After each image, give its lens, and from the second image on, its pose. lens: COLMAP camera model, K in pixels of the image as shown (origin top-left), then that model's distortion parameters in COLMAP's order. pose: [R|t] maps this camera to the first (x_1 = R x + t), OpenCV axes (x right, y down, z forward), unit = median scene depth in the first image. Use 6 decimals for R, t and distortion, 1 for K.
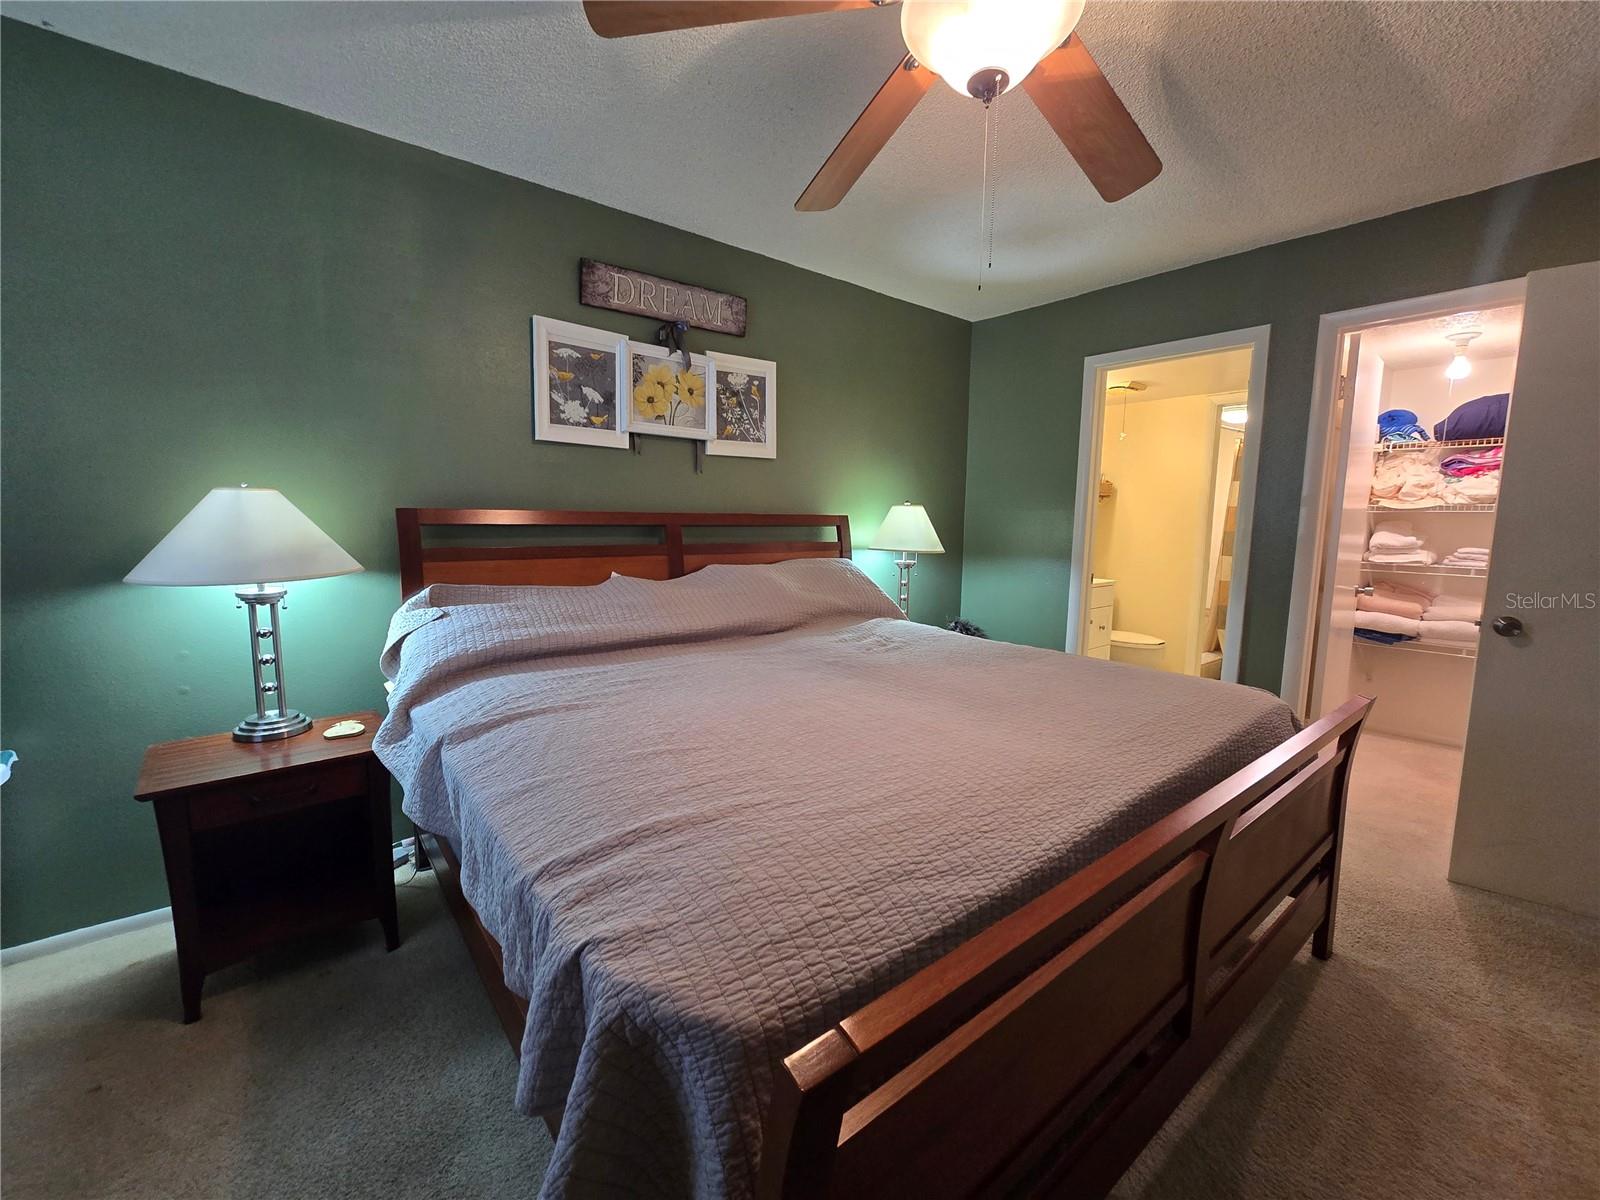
lens RADIAL K [[654.9, 0, 789.5], [0, 654.9, 585.7], [0, 0, 1]] dist [-0.002257, 0.000644]
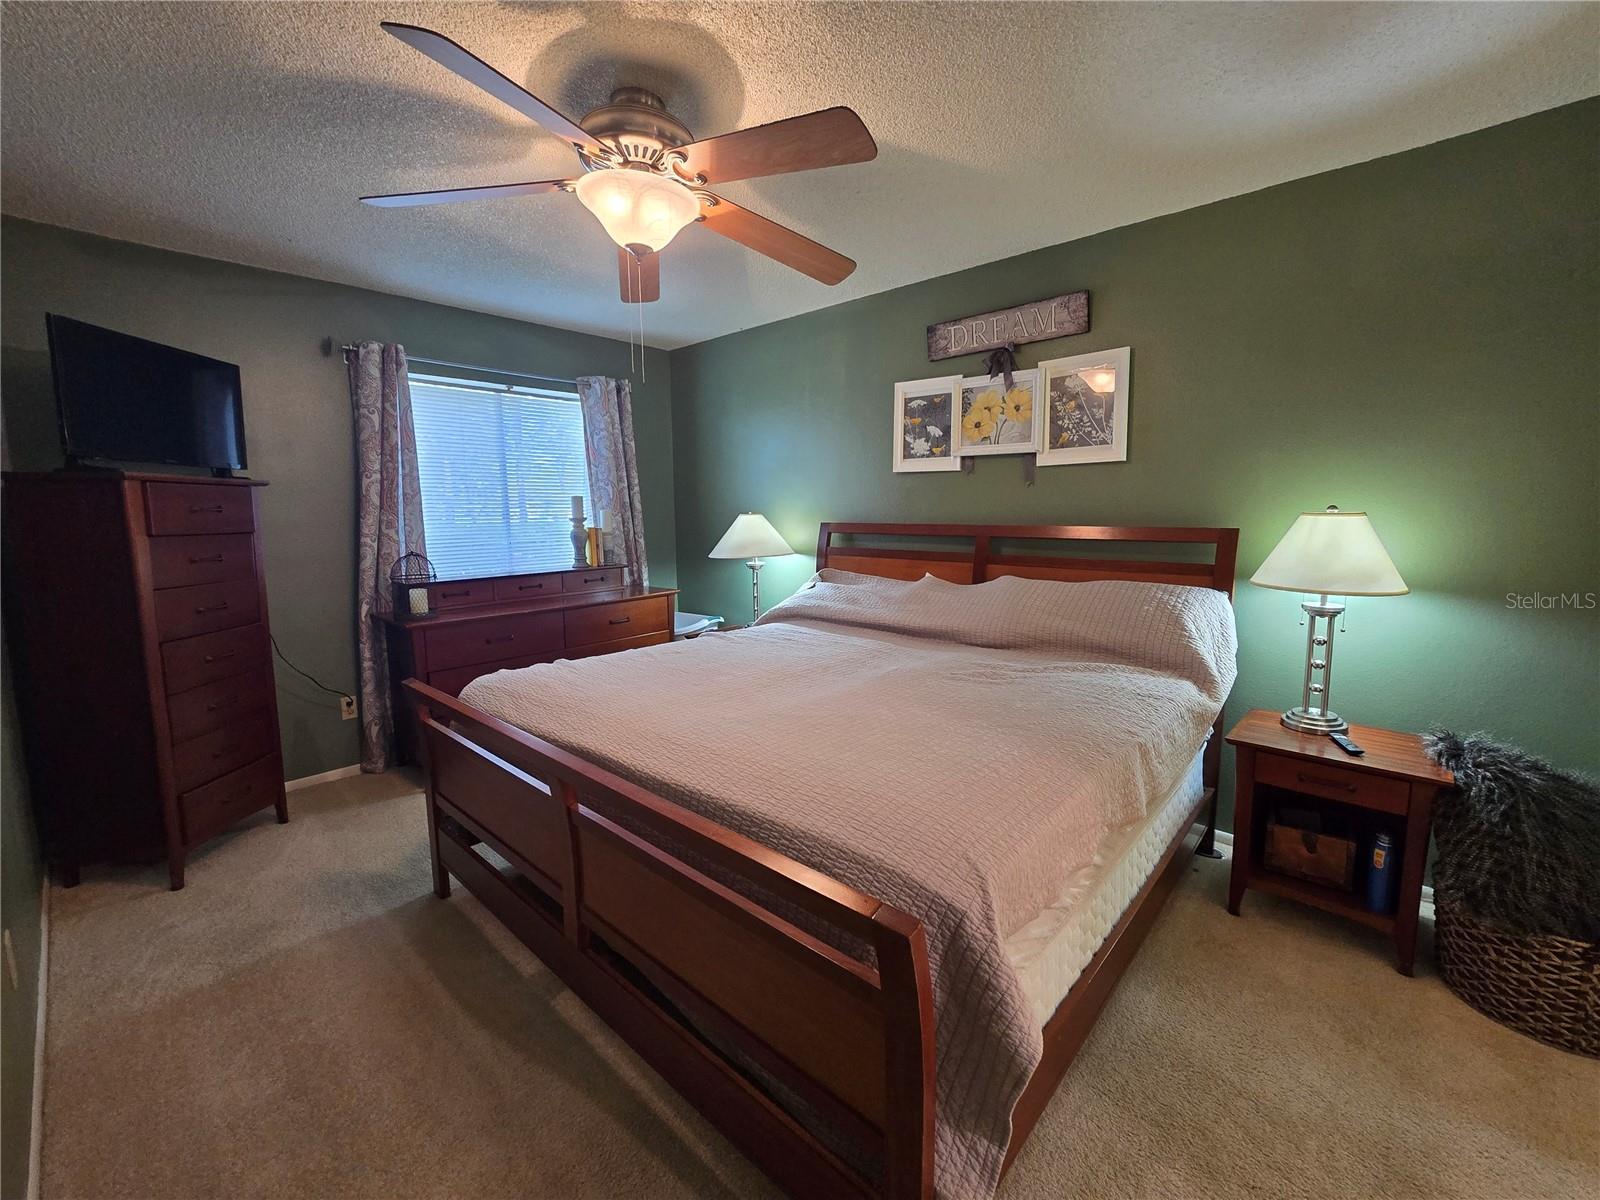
lens RADIAL K [[654.9, 0, 809.6], [0, 654.9, 589.9], [0, 0, 1]] dist [-0.002257, 0.000644]
pose [[0.165664, 0.095785, -0.981520, 0.871594], [-0.110559, 0.990802, 0.078031, -0.058368], [0.979965, 0.095589, 0.174730, 0.546377]]
